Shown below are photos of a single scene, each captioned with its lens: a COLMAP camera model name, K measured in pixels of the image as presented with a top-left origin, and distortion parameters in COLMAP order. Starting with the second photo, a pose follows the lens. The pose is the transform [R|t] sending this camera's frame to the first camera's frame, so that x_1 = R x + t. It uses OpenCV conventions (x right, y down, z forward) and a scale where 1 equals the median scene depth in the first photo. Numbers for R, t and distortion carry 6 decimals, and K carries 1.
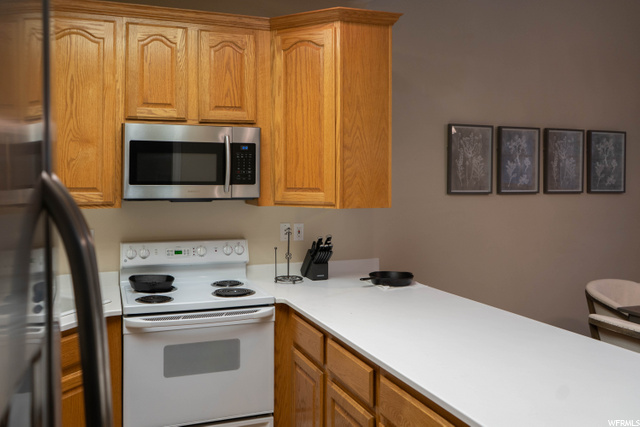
lens RADIAL K [[522.7, 0, 319.6], [0, 522.7, 181.5], [0, 0, 1]] dist [-0.001470, -0.002053]
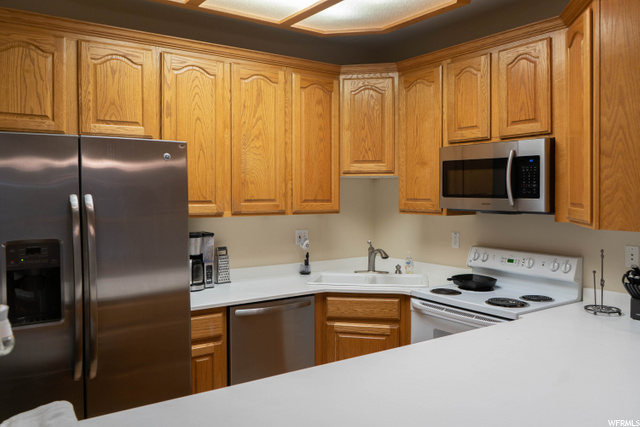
lens RADIAL K [[522.5, 0, 320.0], [0, 522.5, 213.5], [0, 0, 1]] dist [-0.000618, 0.000509]
pose [[0.281719, 0.041320, -0.958607, 0.694041], [0.000965, 0.999060, 0.043347, -0.008590], [0.959496, -0.013137, 0.281414, 0.351773]]
